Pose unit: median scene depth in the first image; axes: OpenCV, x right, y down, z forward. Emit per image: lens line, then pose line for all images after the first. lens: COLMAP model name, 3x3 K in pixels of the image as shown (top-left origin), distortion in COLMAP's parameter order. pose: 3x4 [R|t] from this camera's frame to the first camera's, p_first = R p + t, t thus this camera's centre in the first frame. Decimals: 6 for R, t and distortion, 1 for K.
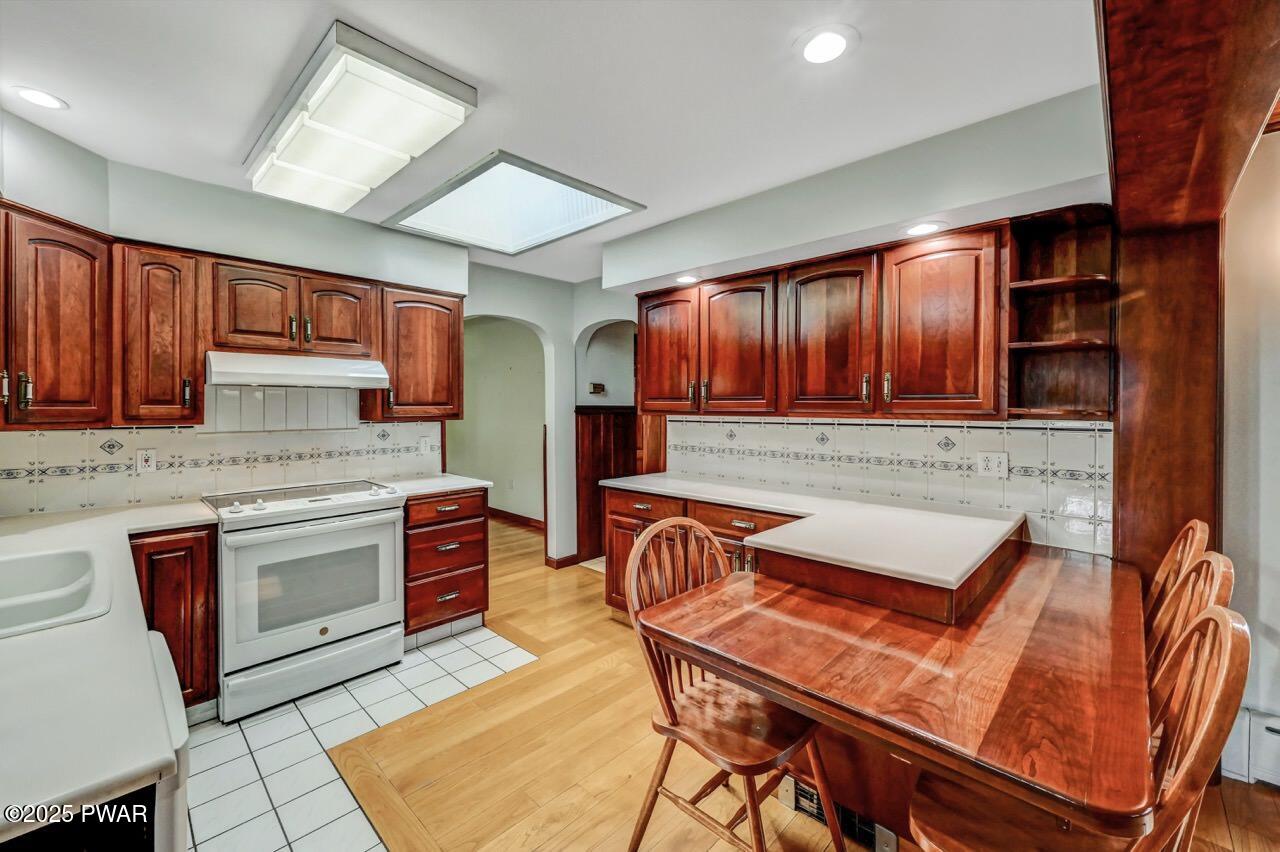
lens RADIAL K [[512.3, 0, 637.1], [0, 512.3, 410.7], [0, 0, 1]] dist [0.000715, 0.000082]
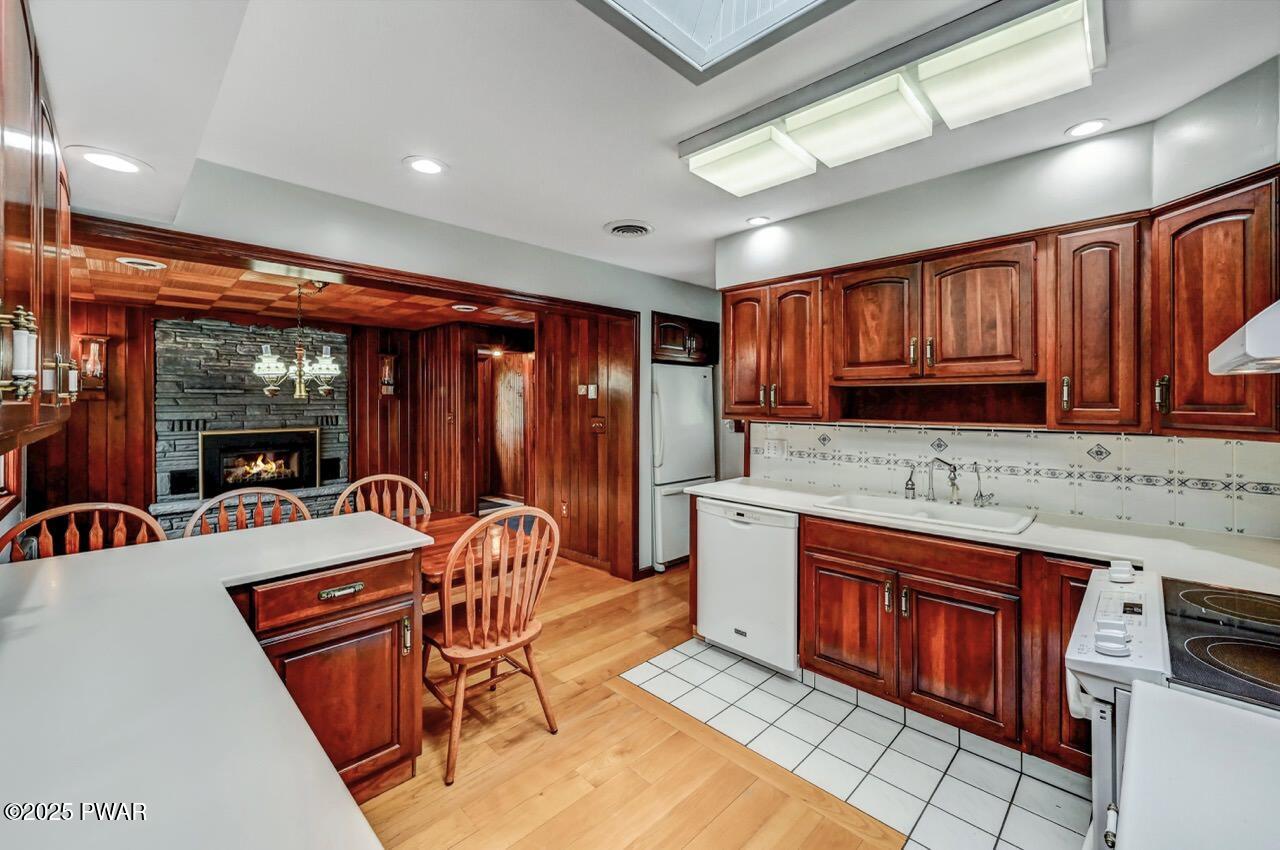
lens RADIAL K [[518.0, 0, 640.1], [0, 518.0, 403.3], [0, 0, 1]] dist [0.000805, 0.000147]
pose [[-0.999899, -0.000456, 0.014177, -0.153546], [-0.000268, 0.999912, 0.013270, -0.024962], [-0.014182, 0.013265, -0.999811, 1.428367]]
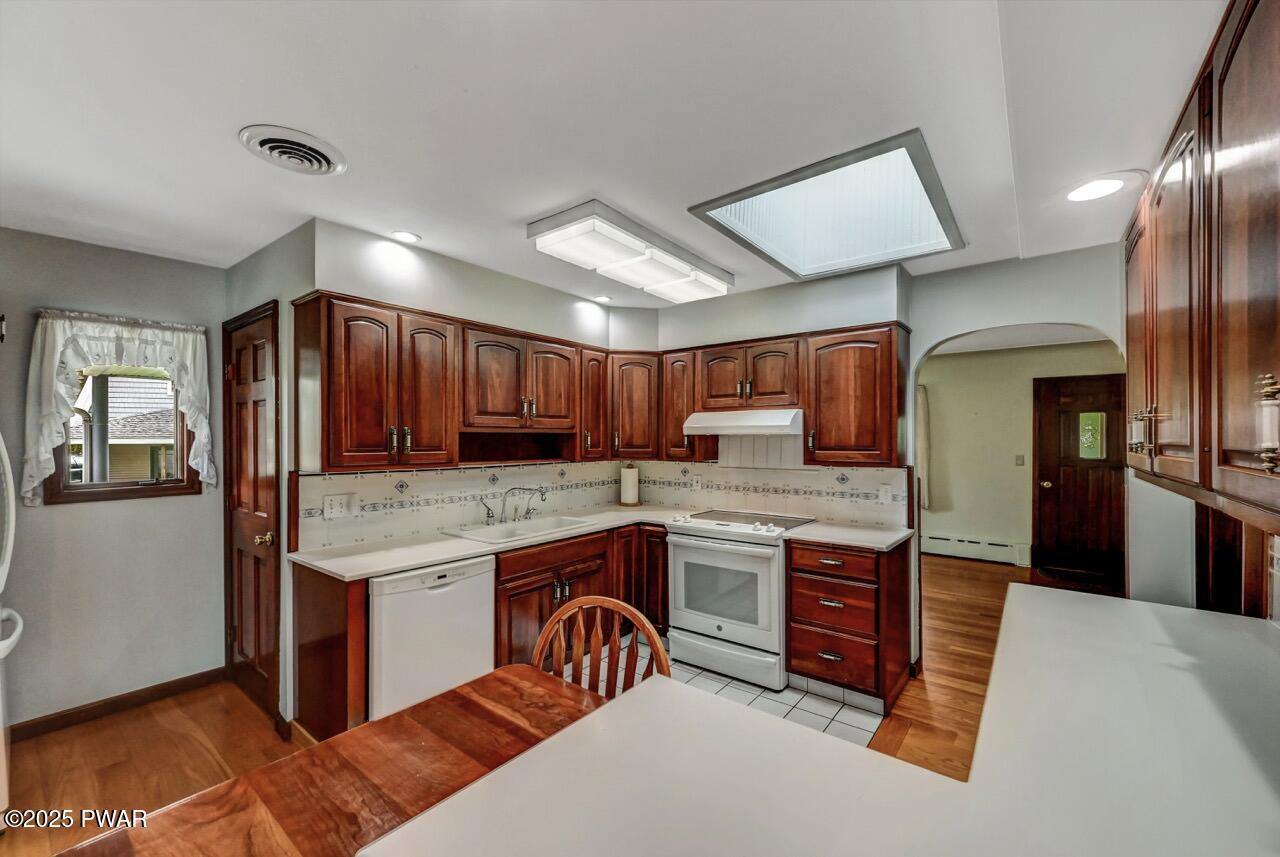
lens RADIAL K [[513.6, 0, 645.8], [0, 513.6, 440.7], [0, 0, 1]] dist [0.000771, -0.000008]
pose [[0.103369, 0.001914, -0.994641, 0.600009], [-0.008885, 0.999960, 0.001000, -0.031608], [0.994603, 0.008734, 0.103381, 0.646198]]
